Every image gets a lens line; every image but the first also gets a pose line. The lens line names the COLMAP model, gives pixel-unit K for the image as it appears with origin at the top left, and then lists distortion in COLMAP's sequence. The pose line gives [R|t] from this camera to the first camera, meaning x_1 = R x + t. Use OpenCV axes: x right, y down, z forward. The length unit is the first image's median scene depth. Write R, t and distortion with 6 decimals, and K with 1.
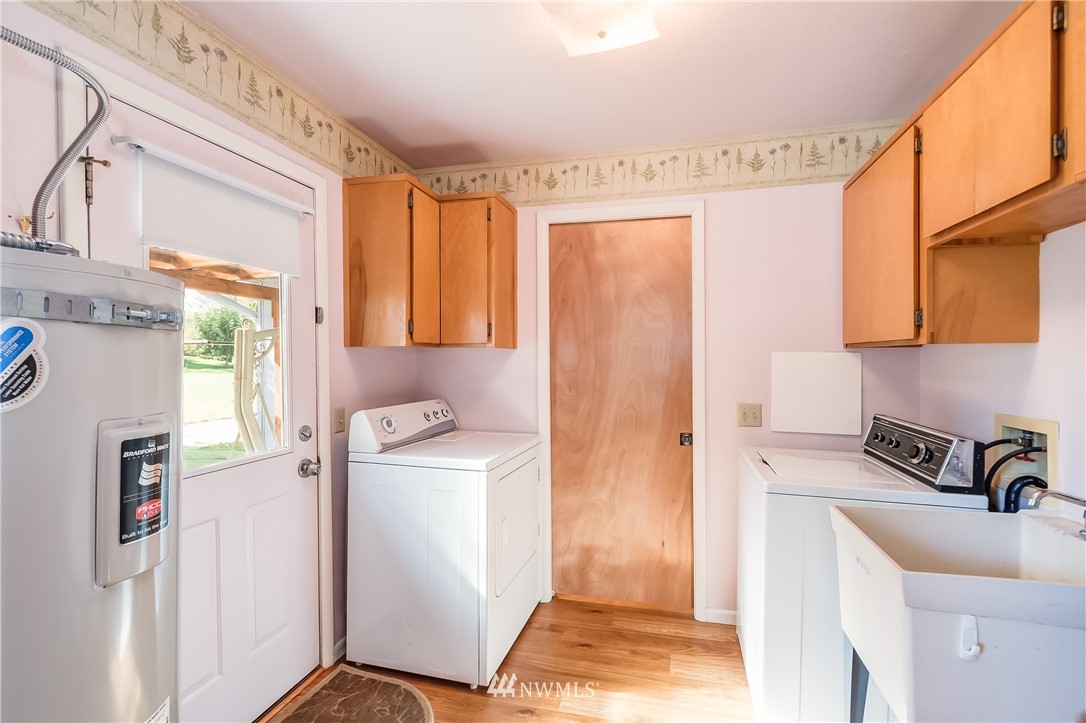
lens RADIAL K [[485.5, 0, 545.8], [0, 485.5, 357.0], [0, 0, 1]] dist [-0.003353, -0.000133]
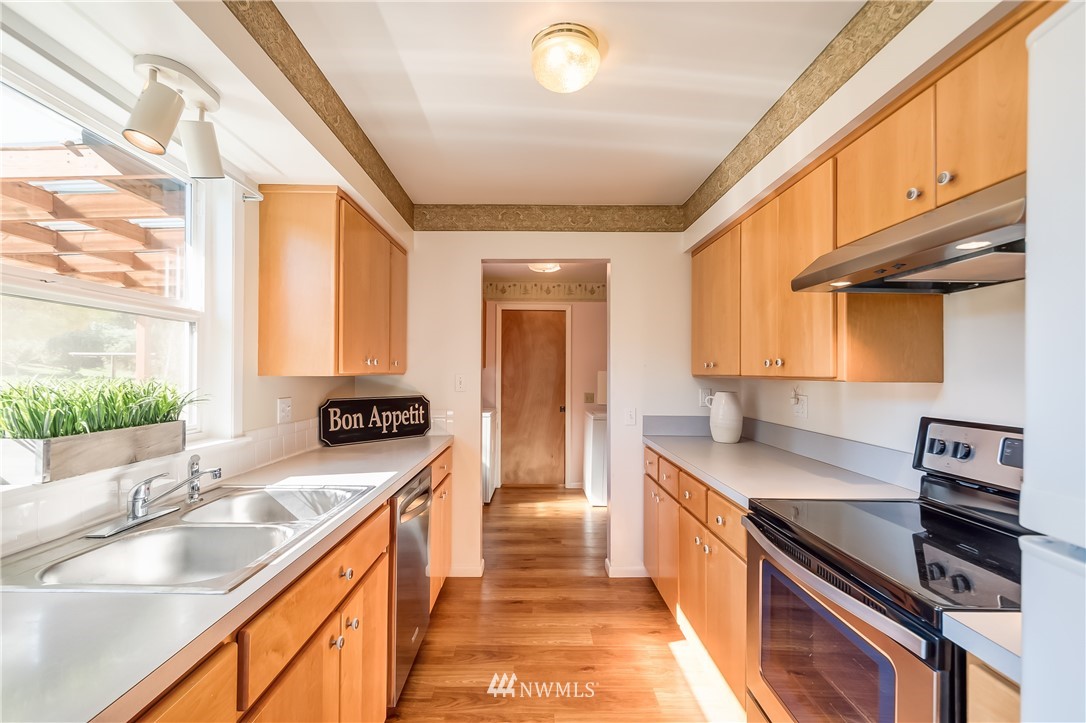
lens RADIAL K [[485.5, 0, 540.7], [0, 485.5, 364.7], [0, 0, 1]] dist [-0.003353, -0.000133]
pose [[0.969196, 0.010975, 0.246044, -0.355222], [-0.010068, 0.999937, -0.004946, -0.024528], [-0.246083, 0.002317, 0.969246, -1.126019]]
